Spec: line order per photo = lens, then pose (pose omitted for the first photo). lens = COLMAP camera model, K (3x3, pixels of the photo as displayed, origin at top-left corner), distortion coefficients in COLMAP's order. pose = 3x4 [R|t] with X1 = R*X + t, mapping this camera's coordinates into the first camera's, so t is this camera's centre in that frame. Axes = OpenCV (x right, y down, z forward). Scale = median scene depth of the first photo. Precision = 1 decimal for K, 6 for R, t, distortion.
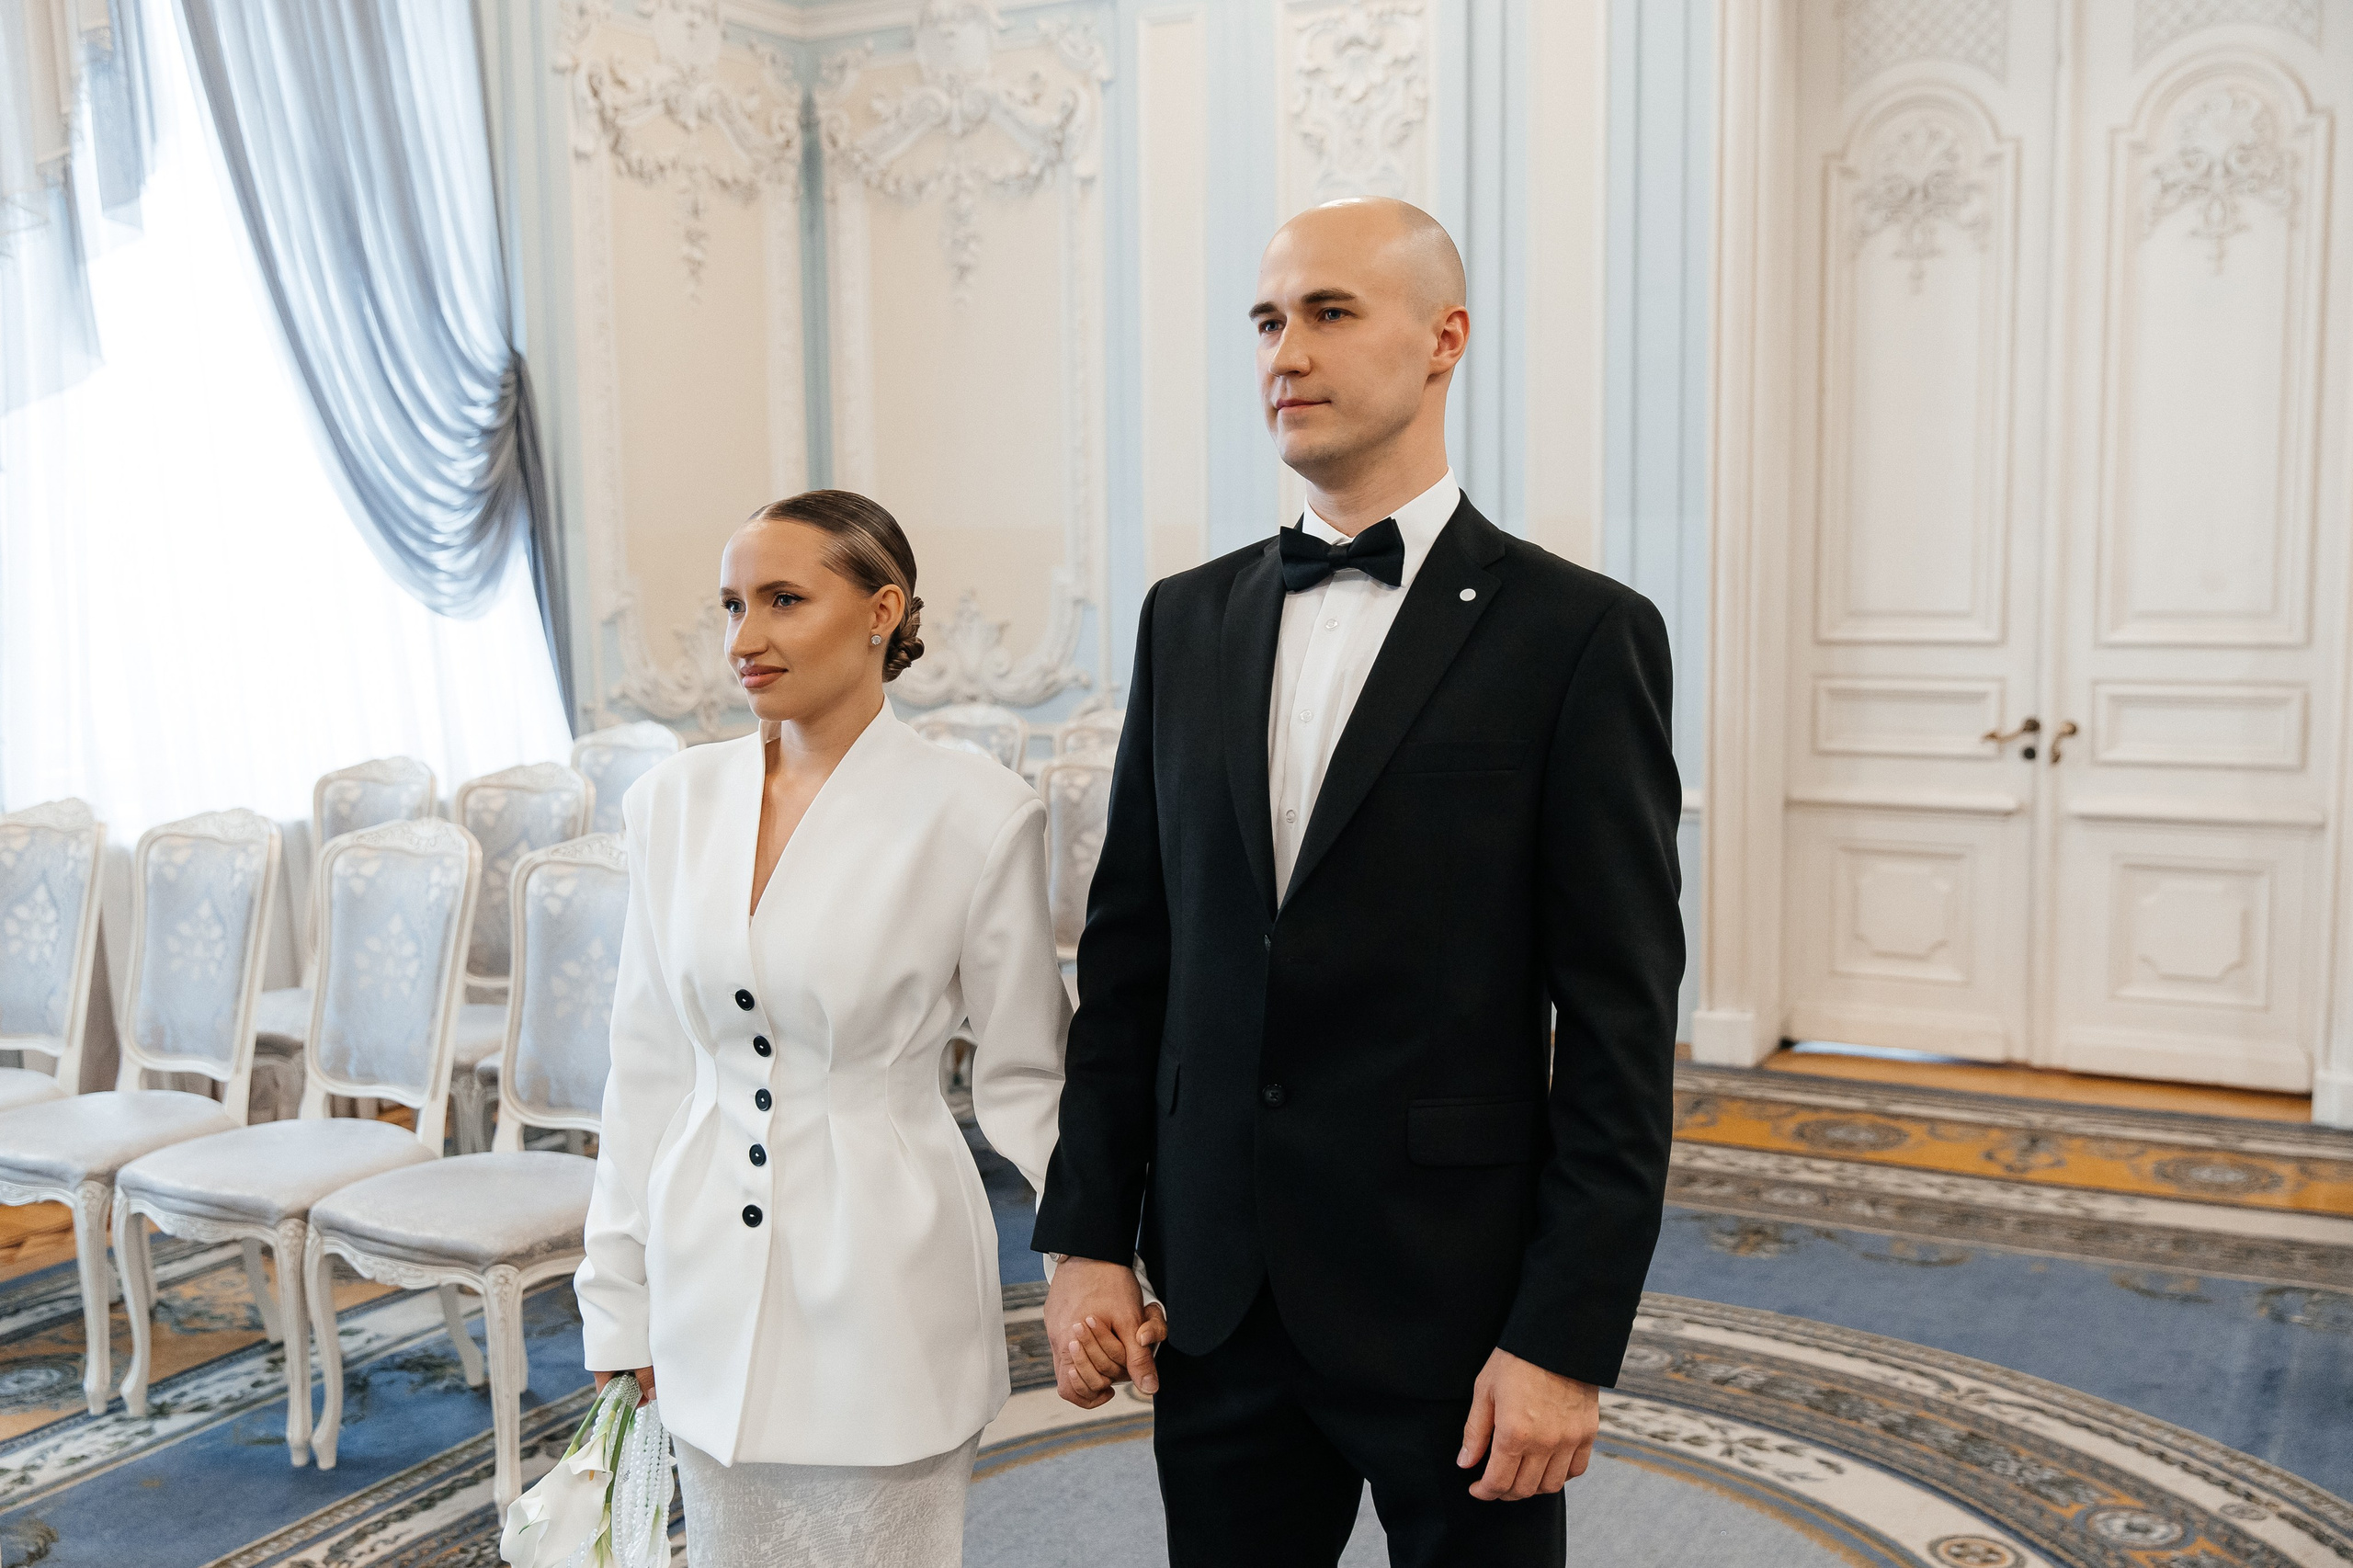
lens RADIAL K [[2269.2, 0, 1168.3], [0, 2269.2, 788.3], [0, 0, 1]] dist [0.002079, 0.014953]
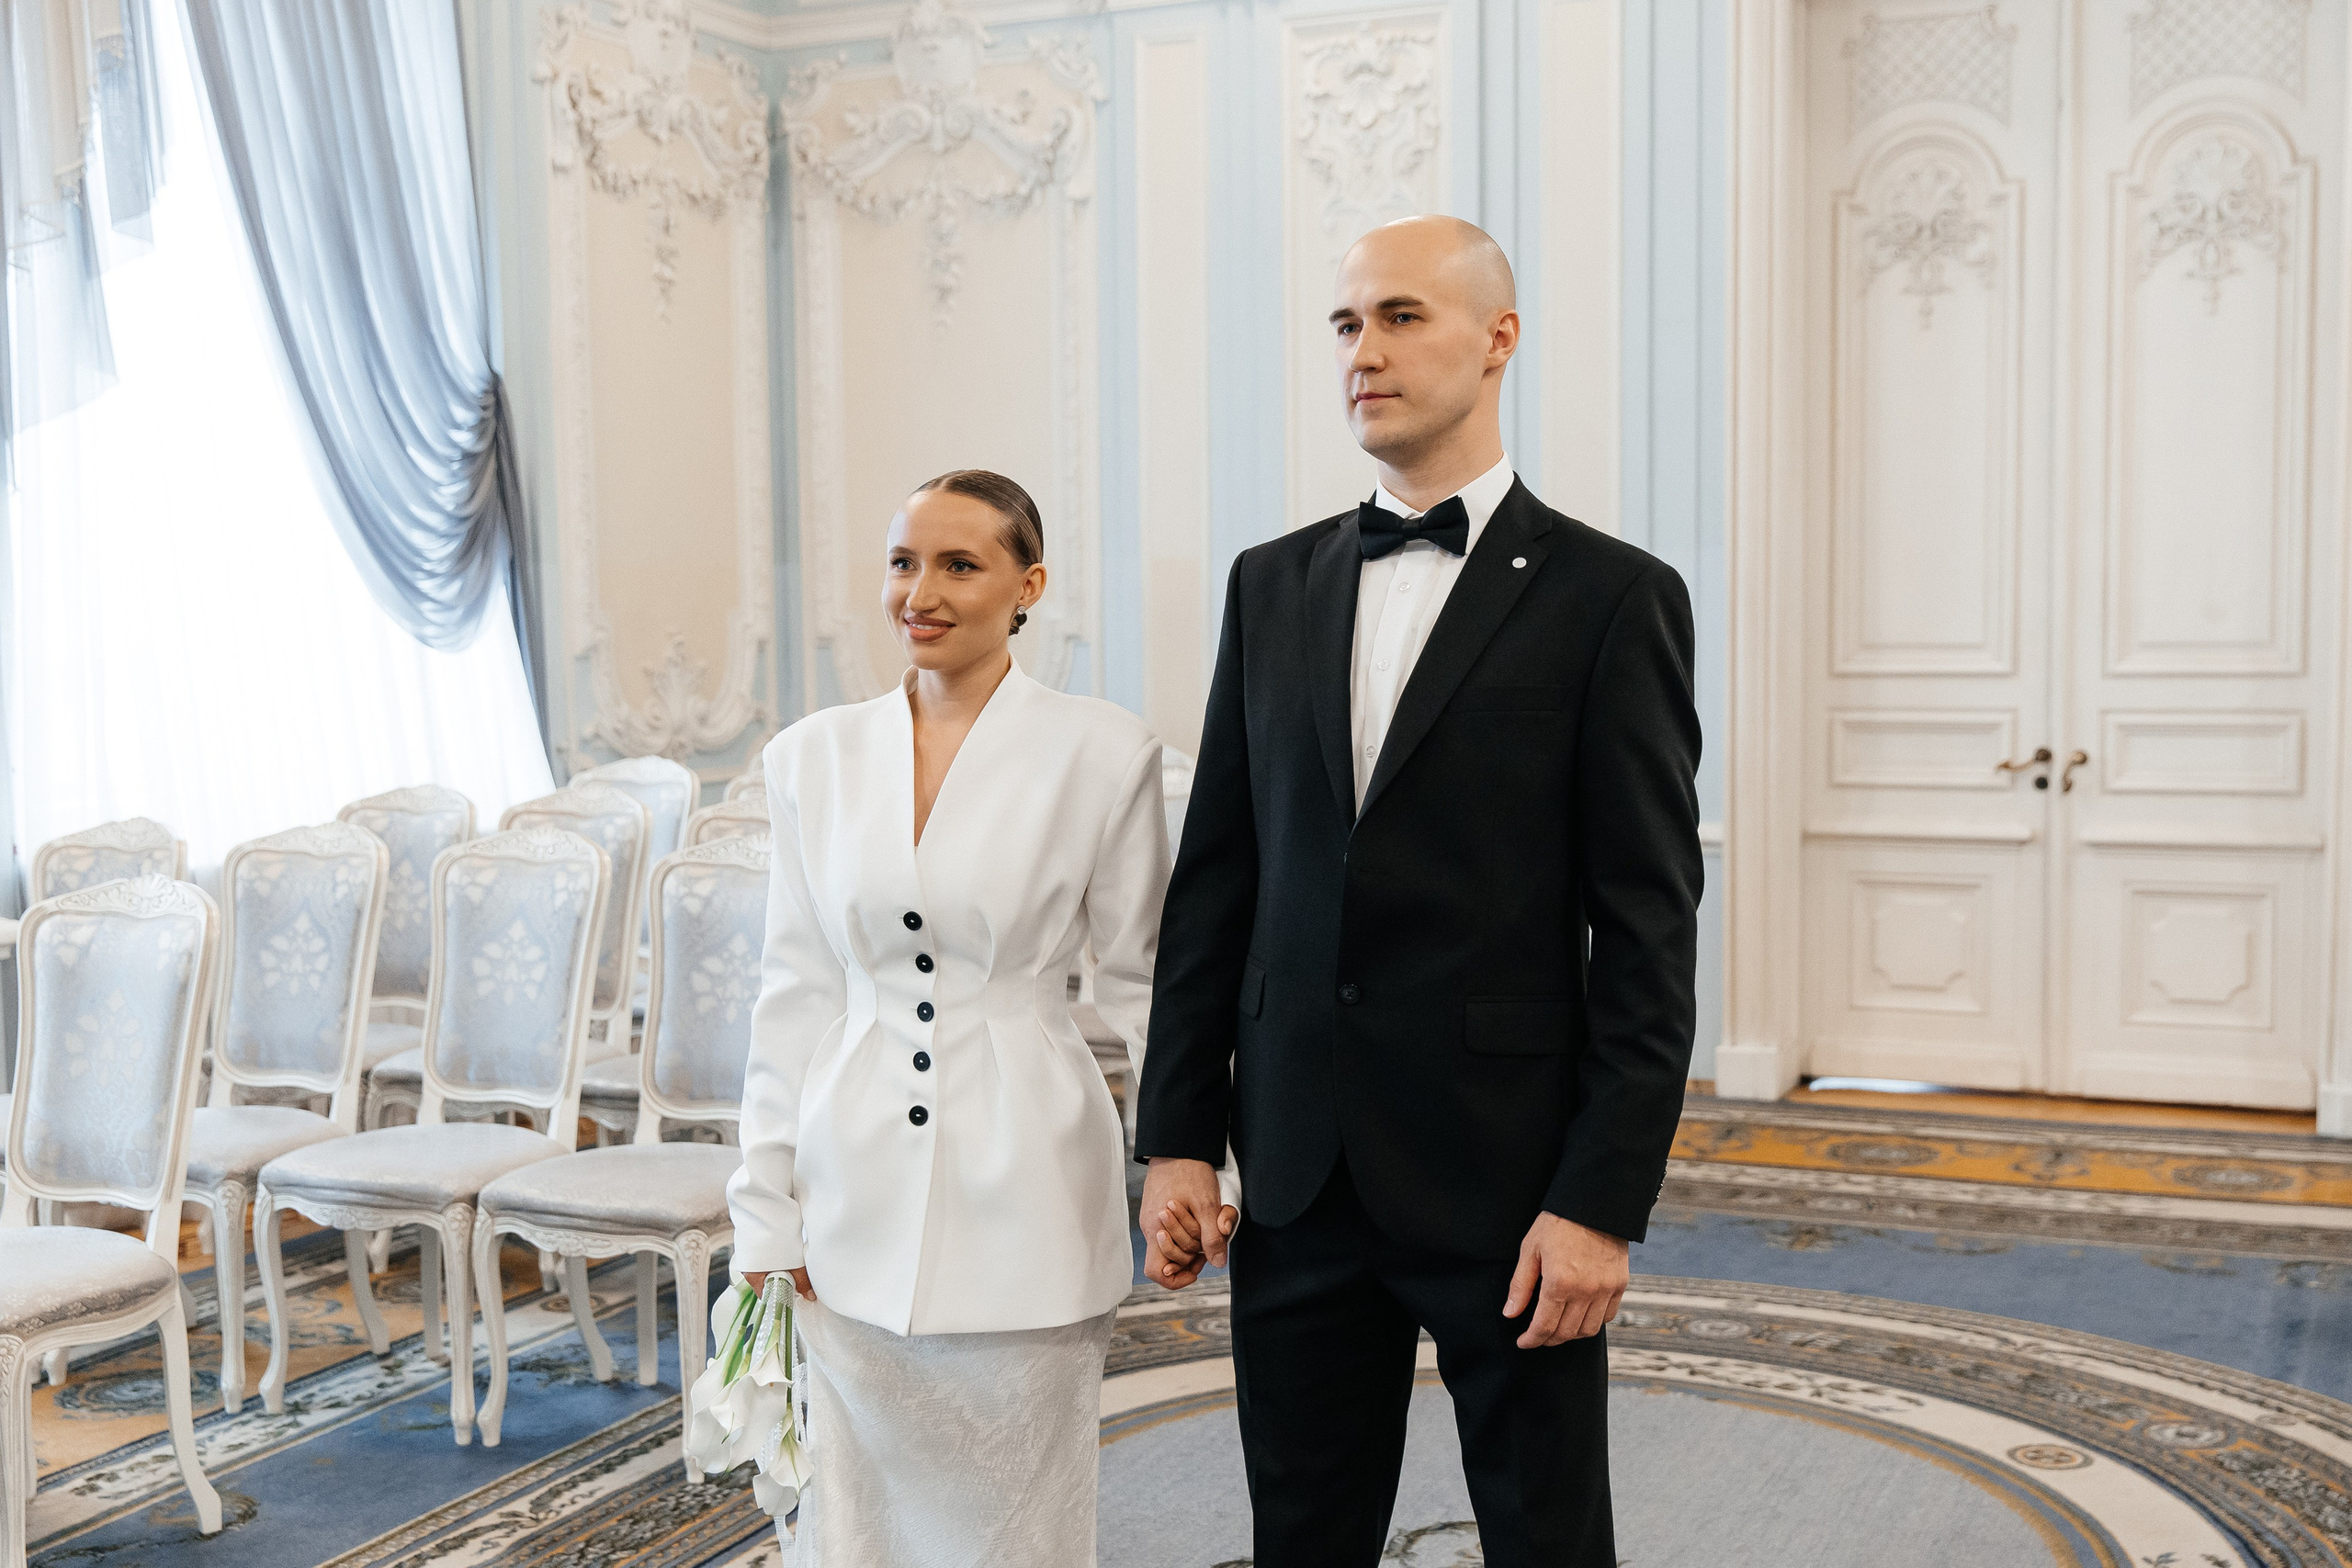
lens RADIAL K [[2674.4, 0, 1240.5], [0, 2674.4, 822.5], [0, 0, 1]] dist [-0.011467, 0.035329]
pose [[0.995590, -0.005660, 0.093638, -0.102302], [0.008220, 0.999602, -0.026972, 0.036801], [-0.093448, 0.027623, 0.995241, -0.176119]]
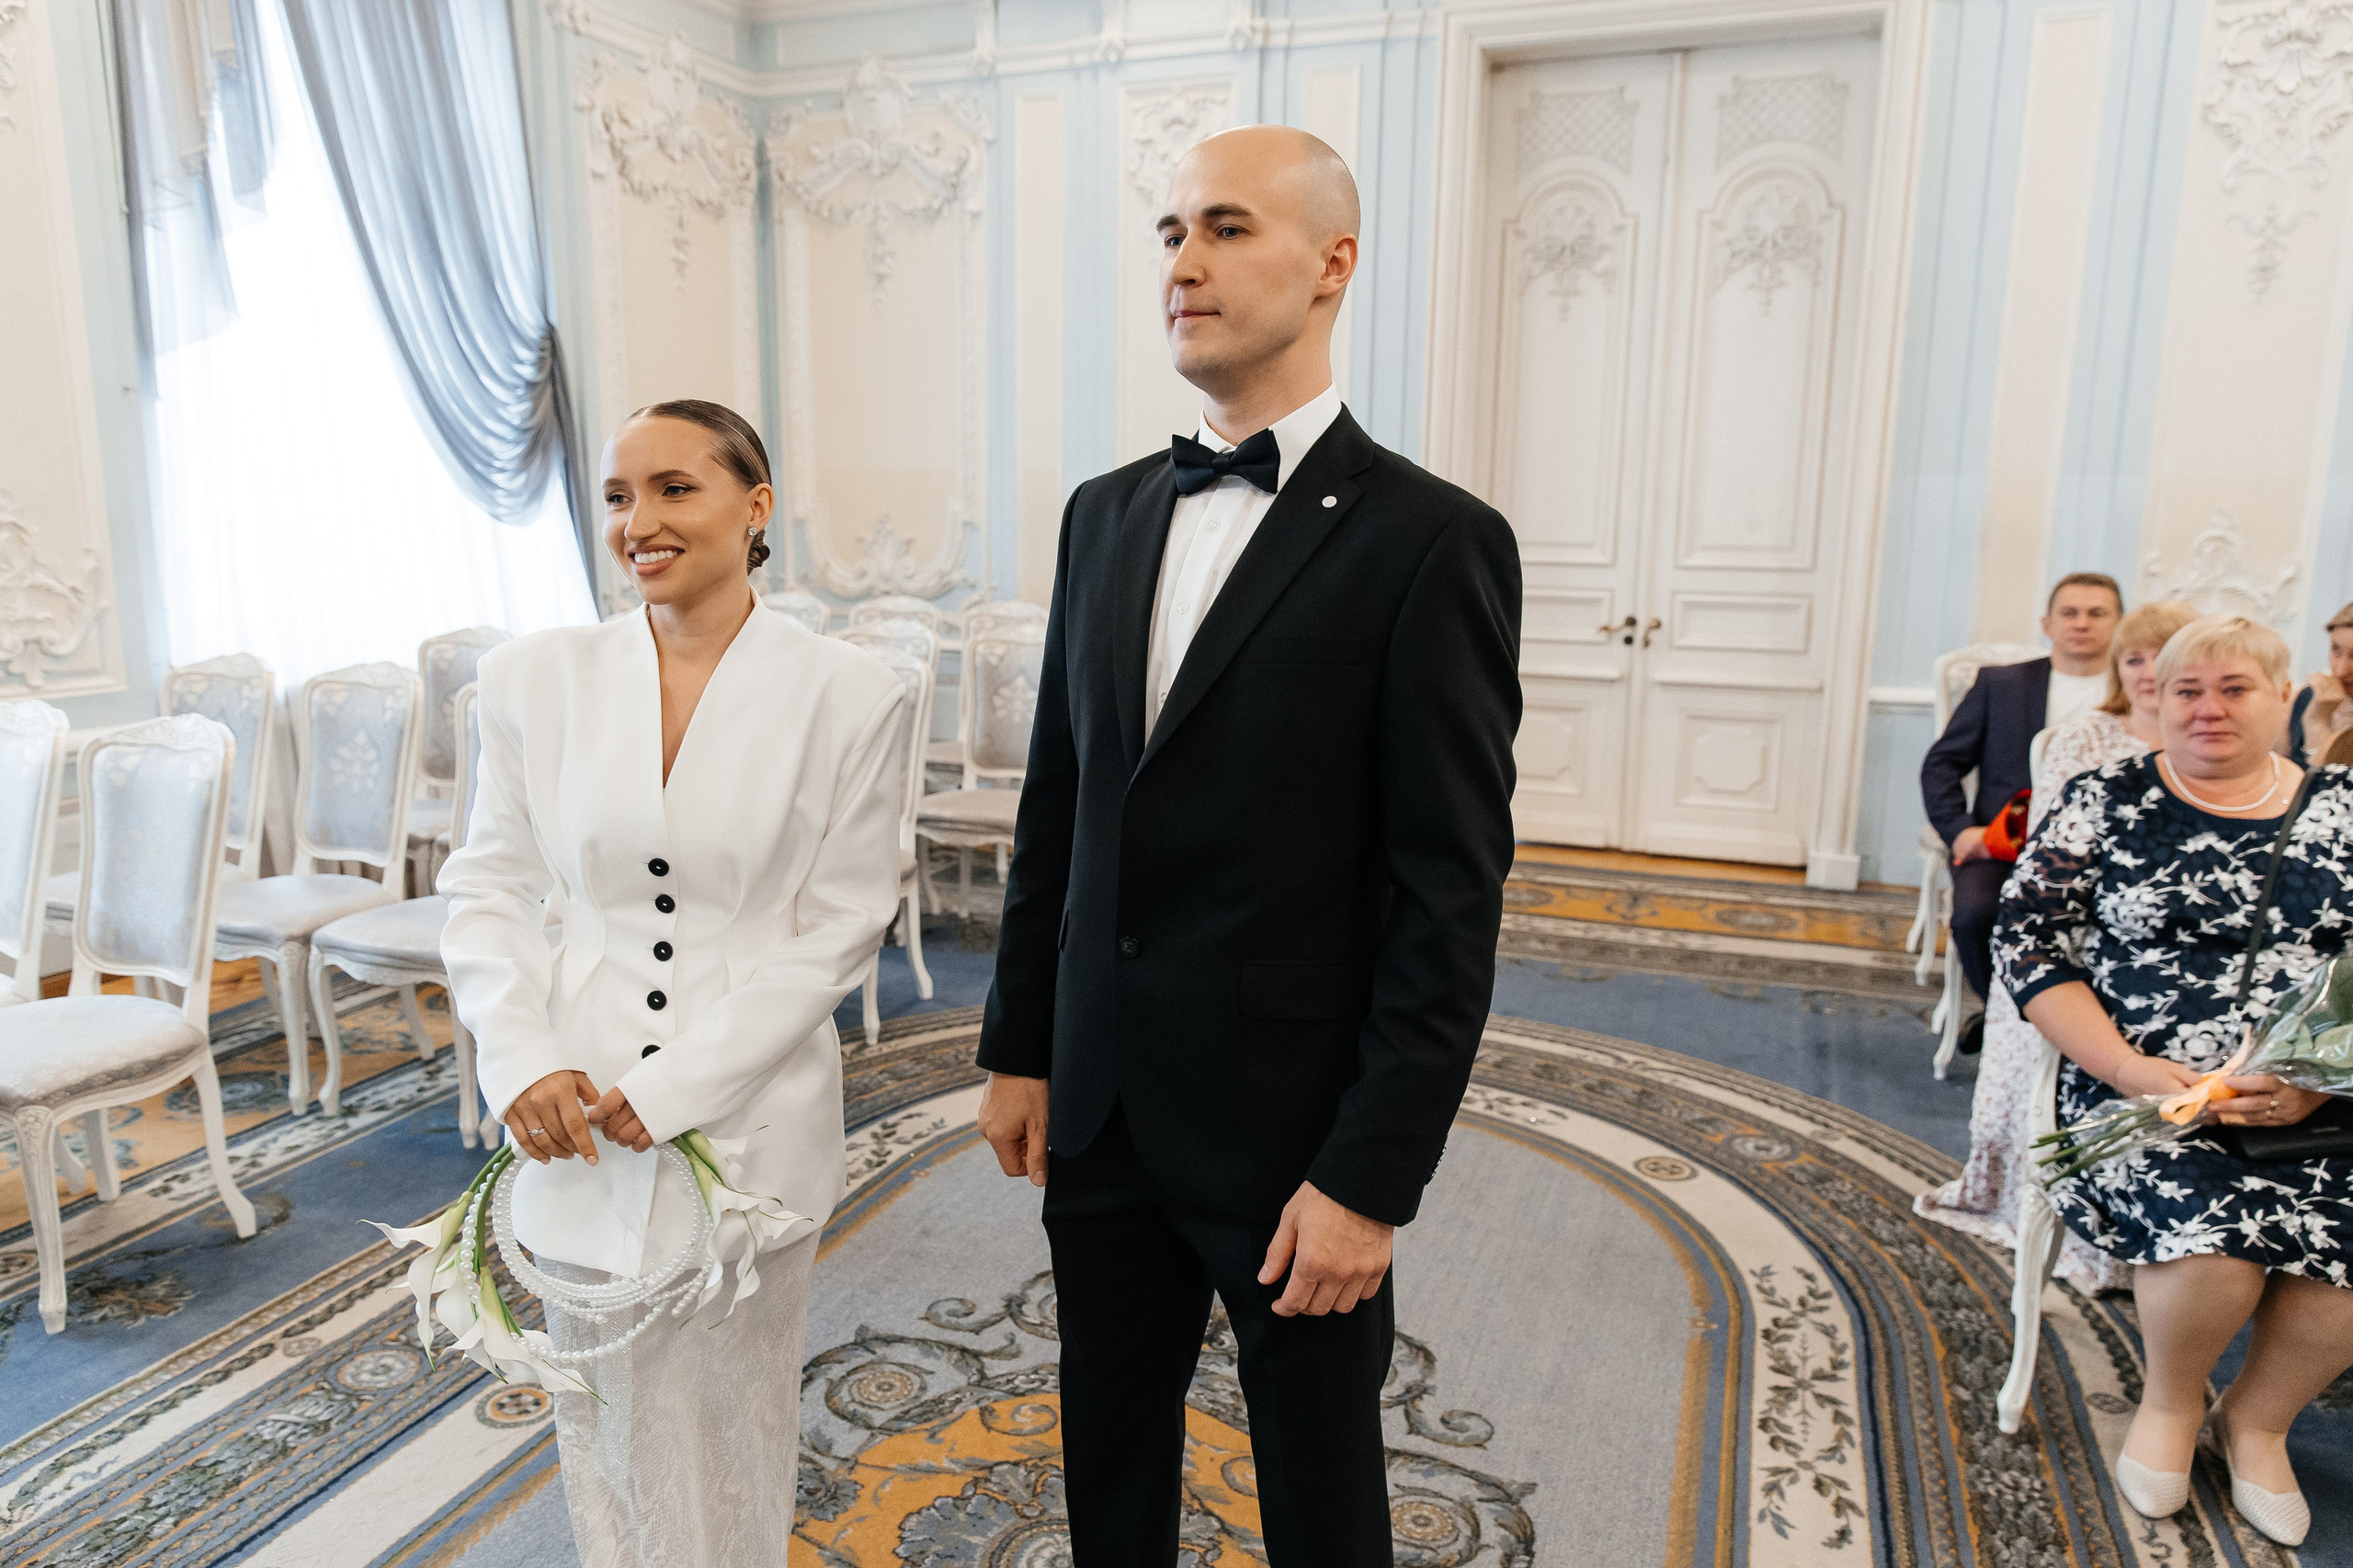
lens RADIAL K [[1573.1, 0, 1163.6], [0, 1573.1, 782.2], [0, 0, 1]] dist [0.003819, 0.001260]
pose [[0.990472, -0.000309, 0.137717, -0.073299], [-0.009678, 0.997369, 0.071839, 0.007261], [-0.137377, -0.072488, 0.987863, 0.024244]]
